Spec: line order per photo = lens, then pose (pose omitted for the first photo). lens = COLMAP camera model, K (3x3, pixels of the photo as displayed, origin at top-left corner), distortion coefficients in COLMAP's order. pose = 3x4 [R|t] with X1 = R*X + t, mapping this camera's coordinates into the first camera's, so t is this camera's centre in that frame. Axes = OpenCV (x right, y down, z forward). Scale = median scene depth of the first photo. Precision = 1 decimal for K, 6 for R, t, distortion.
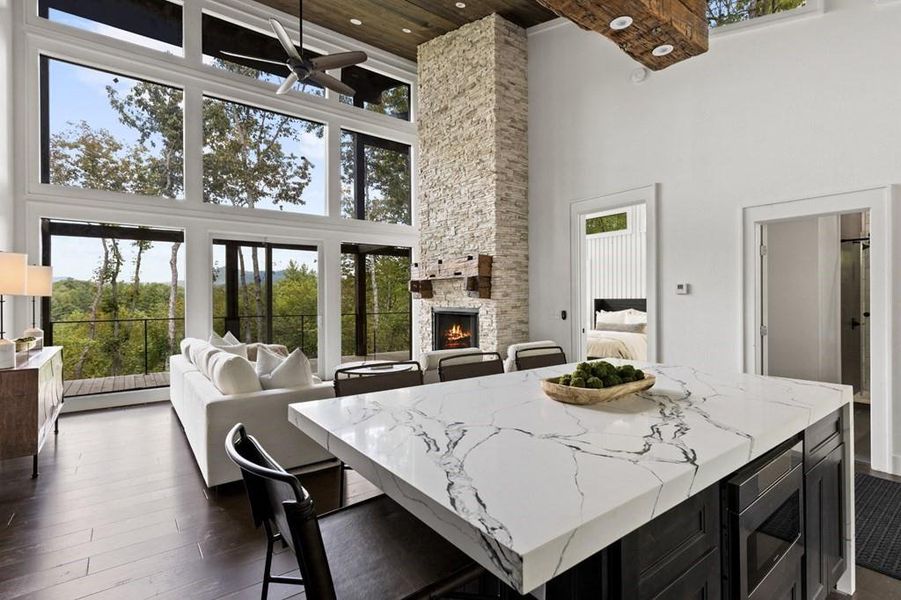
lens RADIAL K [[431.4, 0, 452.2], [0, 431.4, 300.1], [0, 0, 1]] dist [-0.001419, -0.000044]
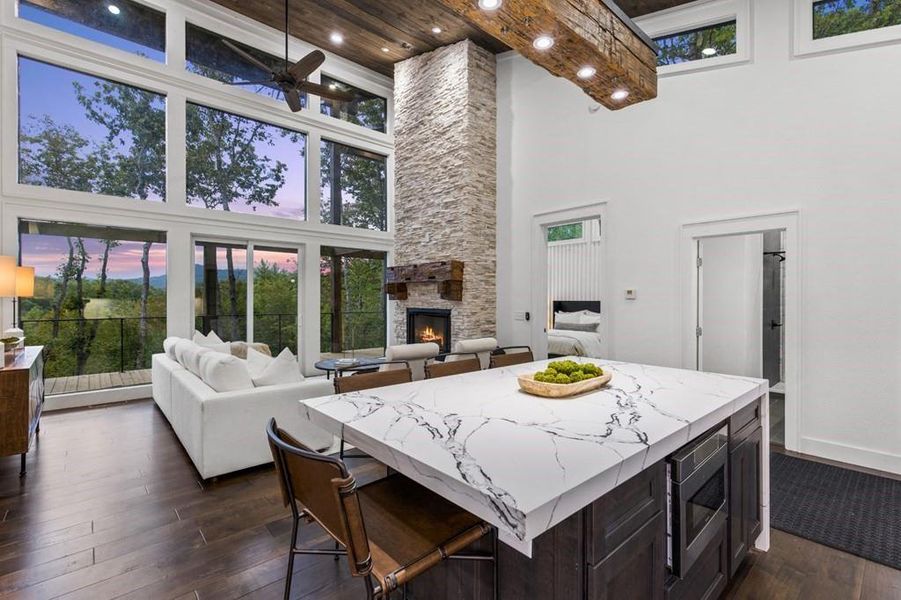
lens RADIAL K [[406.6, 0, 451.1], [0, 406.6, 300.6], [0, 0, 1]] dist [0.007800, -0.001462]
pose [[0.996872, 0.006537, 0.078766, -0.018863], [-0.006842, 0.999970, 0.003601, -0.007330], [-0.078740, -0.004128, 0.996887, -0.025946]]
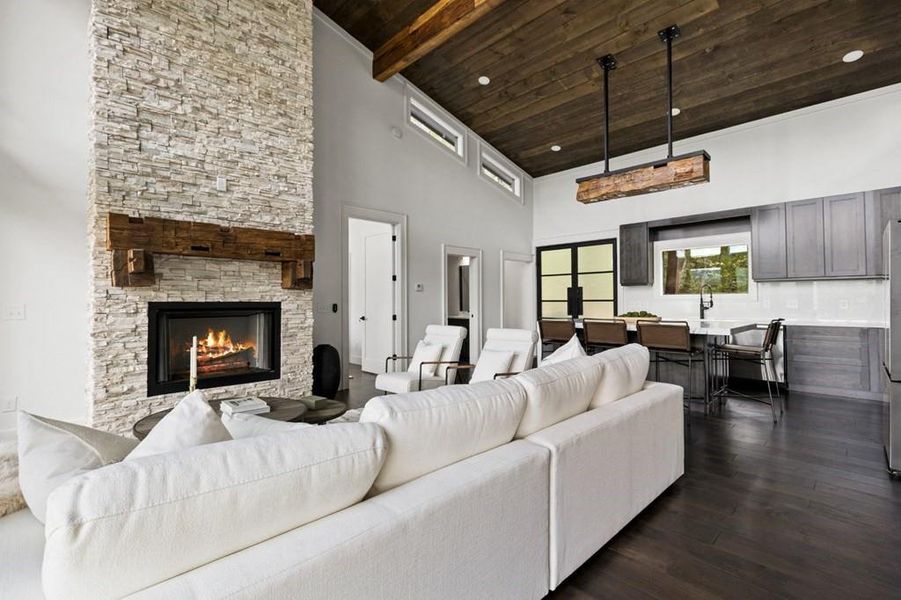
lens RADIAL K [[406.6, 0, 452.0], [0, 406.6, 292.6], [0, 0, 1]] dist [0.007800, -0.001462]
pose [[-0.122021, 0.024607, 0.992222, -0.694742], [0.005171, 0.999695, -0.024157, 0.021098], [-0.992514, 0.002183, -0.122111, 0.786471]]
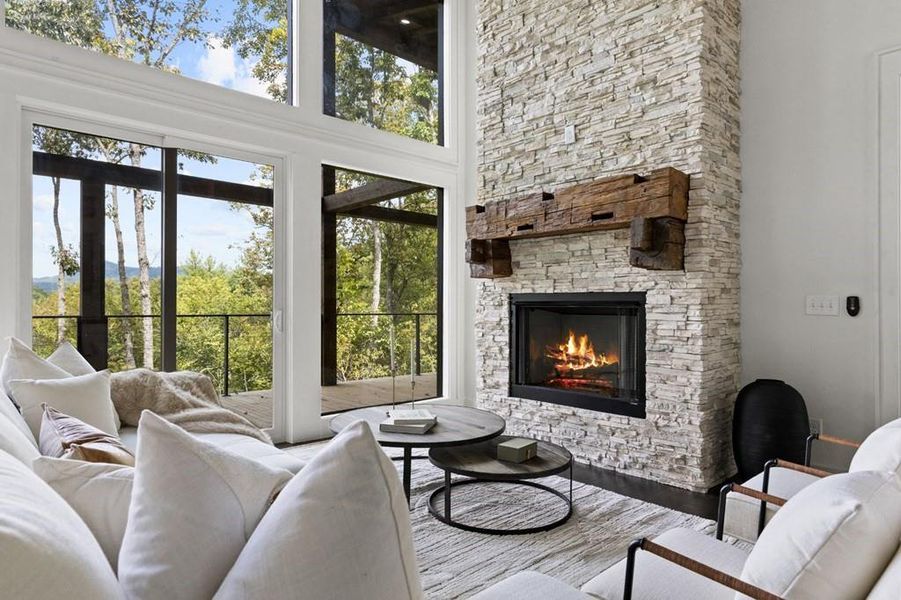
lens RADIAL K [[532.4, 0, 449.1], [0, 532.4, 306.0], [0, 0, 1]] dist [0.006401, 0.000272]
pose [[0.995485, 0.007654, 0.094610, -0.201493], [-0.007505, 0.999970, -0.001926, 0.036398], [-0.094622, 0.001208, 0.995513, 0.451483]]
